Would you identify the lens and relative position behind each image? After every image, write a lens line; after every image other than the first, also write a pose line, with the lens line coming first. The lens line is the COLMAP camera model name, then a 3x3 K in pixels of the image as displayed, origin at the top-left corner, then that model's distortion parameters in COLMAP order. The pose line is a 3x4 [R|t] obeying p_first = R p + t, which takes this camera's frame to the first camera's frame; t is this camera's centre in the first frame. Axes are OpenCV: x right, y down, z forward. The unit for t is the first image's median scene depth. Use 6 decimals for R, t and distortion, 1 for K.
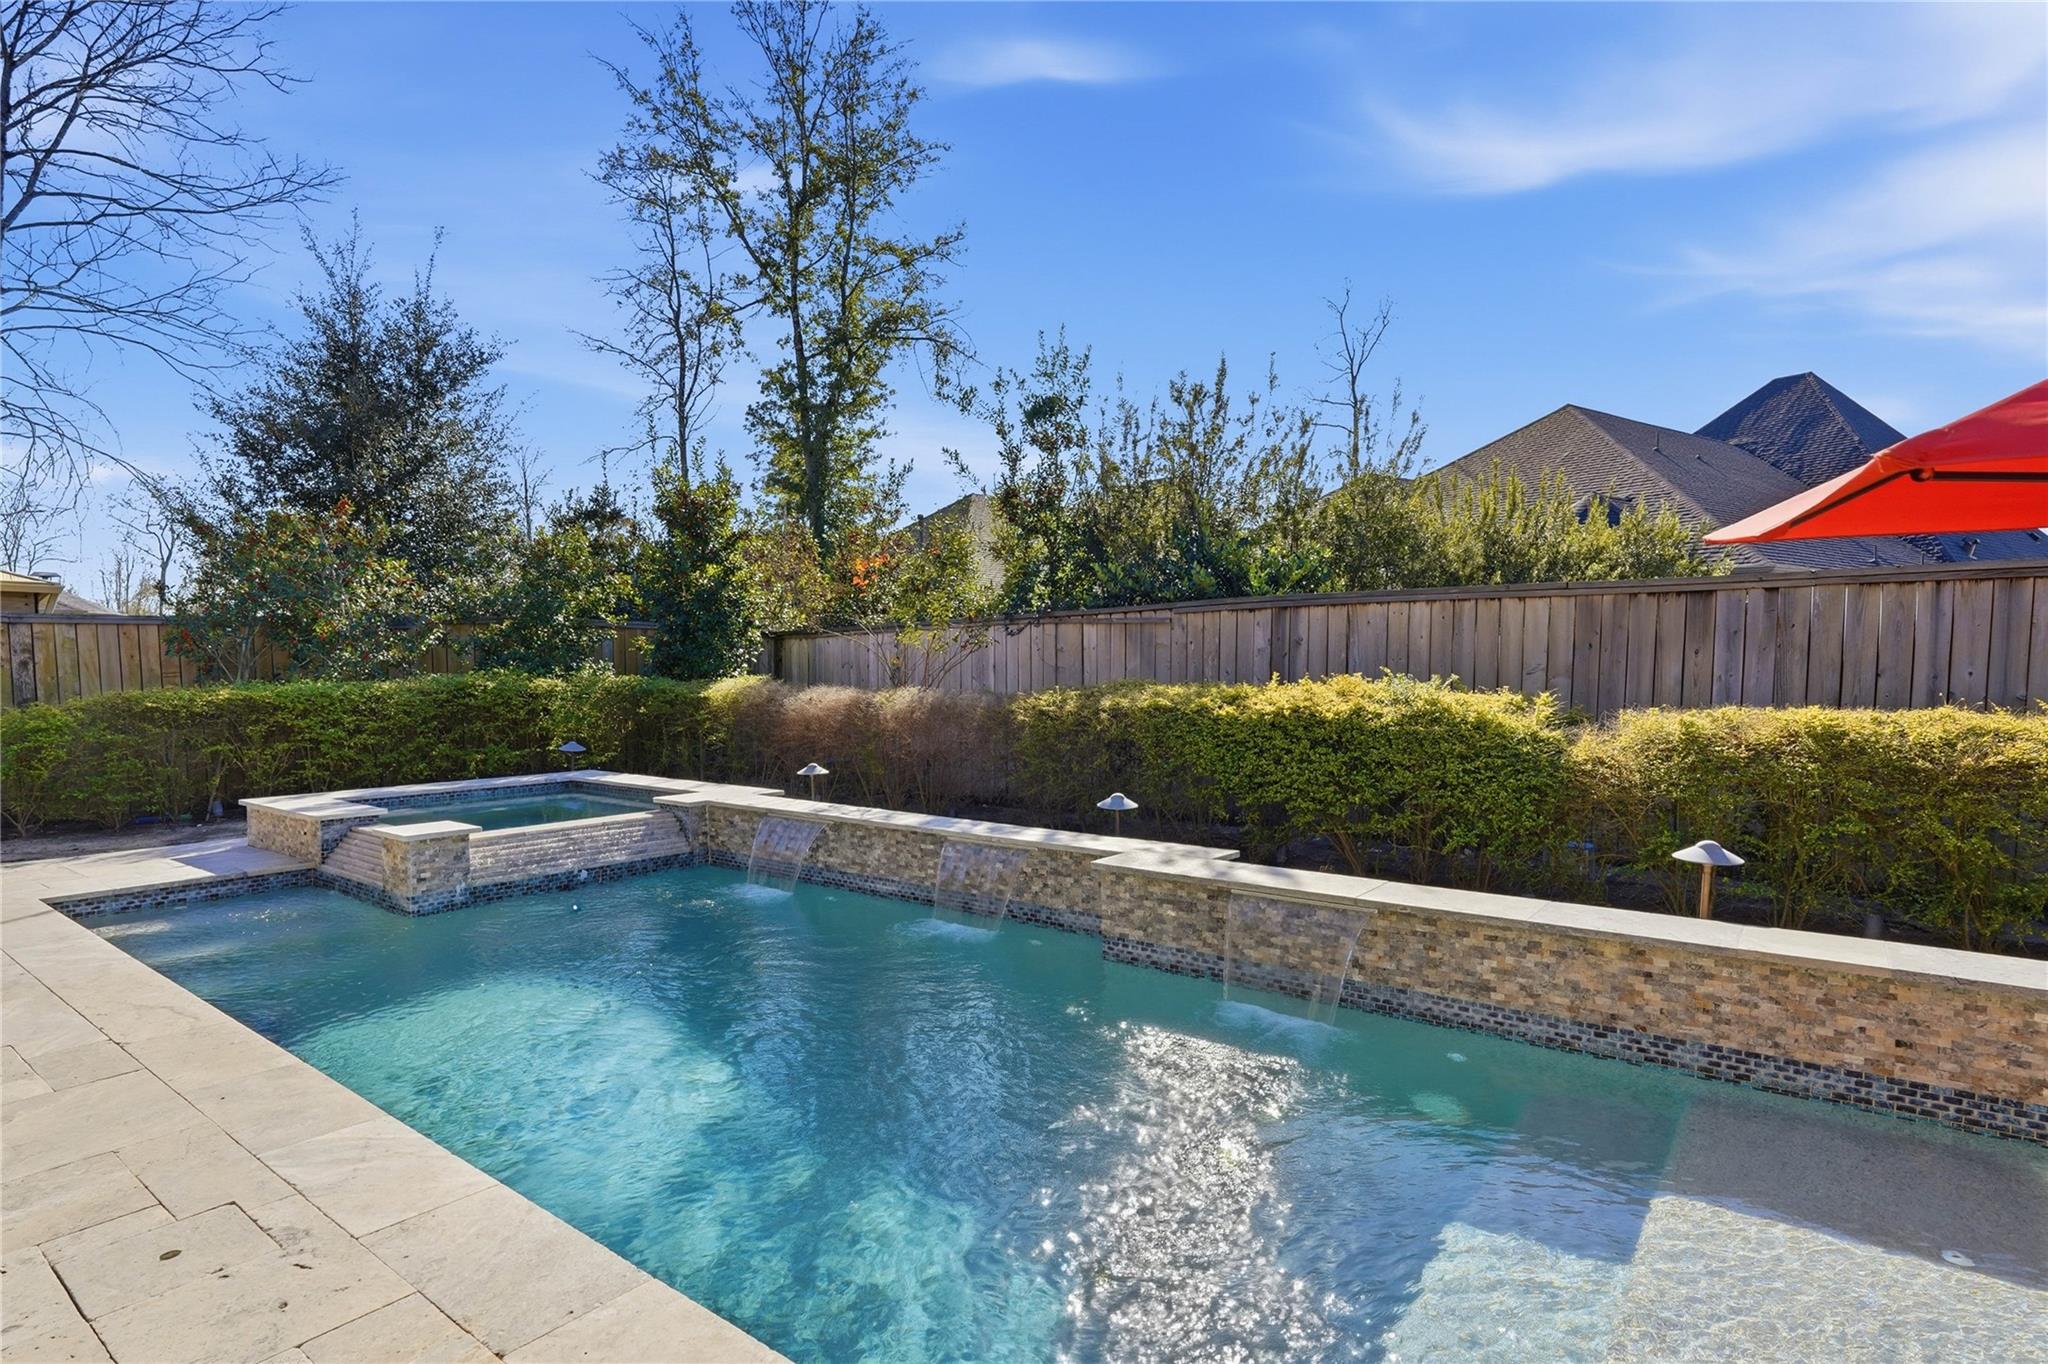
lens RADIAL K [[1080.9, 0, 1026.8], [0, 1080.9, 691.8], [0, 0, 1]] dist [0.004634, -0.000197]
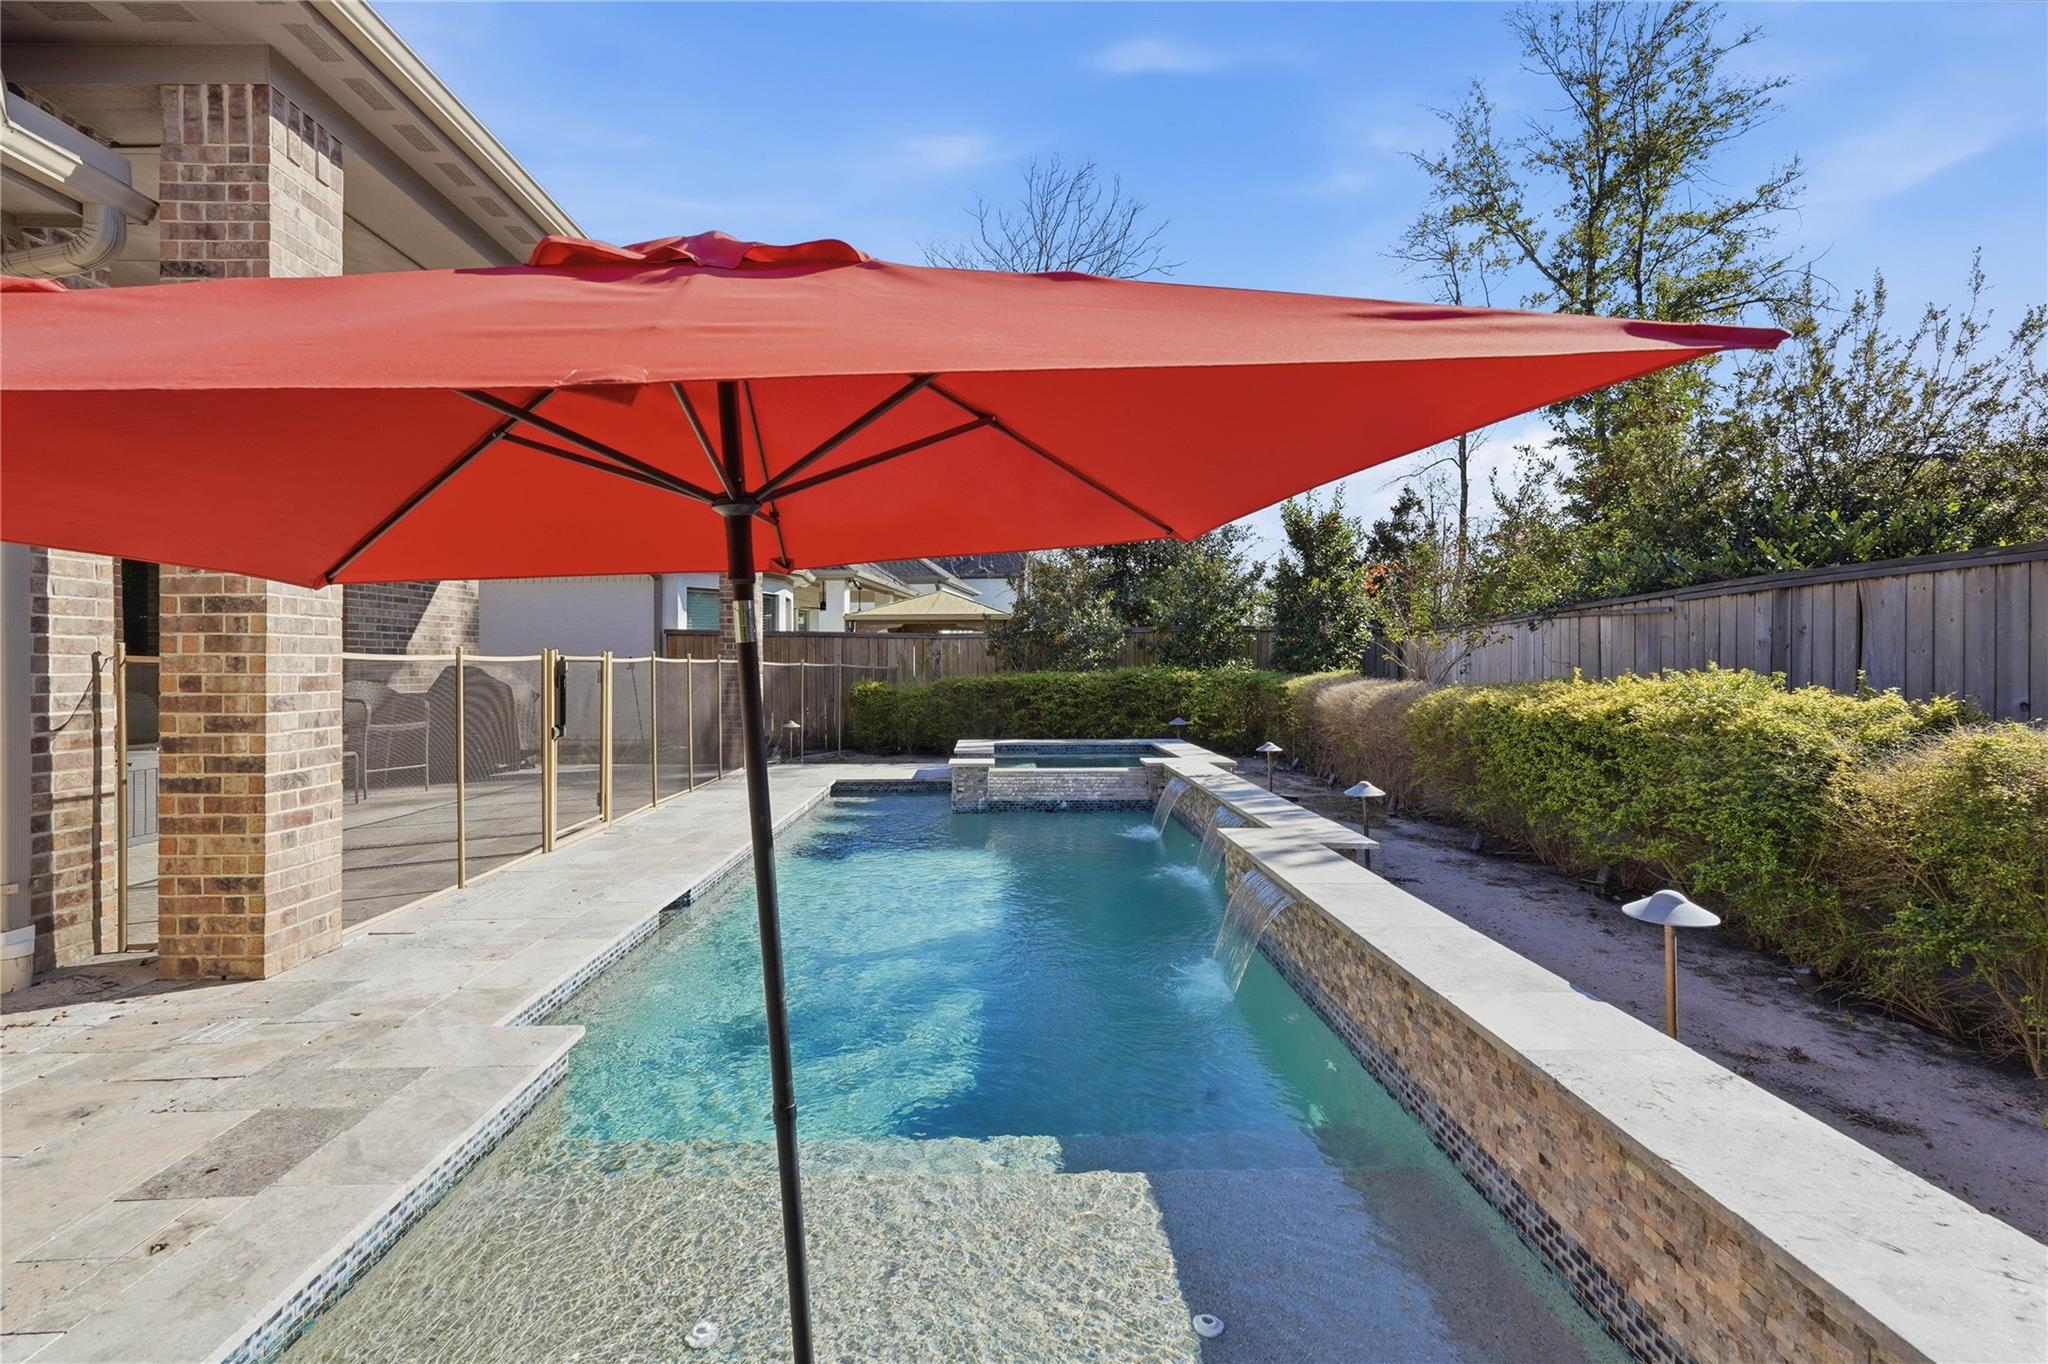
lens RADIAL K [[929.3, 0, 1022.4], [0, 929.3, 669.1], [0, 0, 1]] dist [-0.003102, 0.002070]
pose [[0.641588, 0.003528, -0.767041, 0.122520], [-0.014984, 0.999856, -0.007934, -0.000859], [0.766903, 0.016584, 0.641549, 0.033219]]
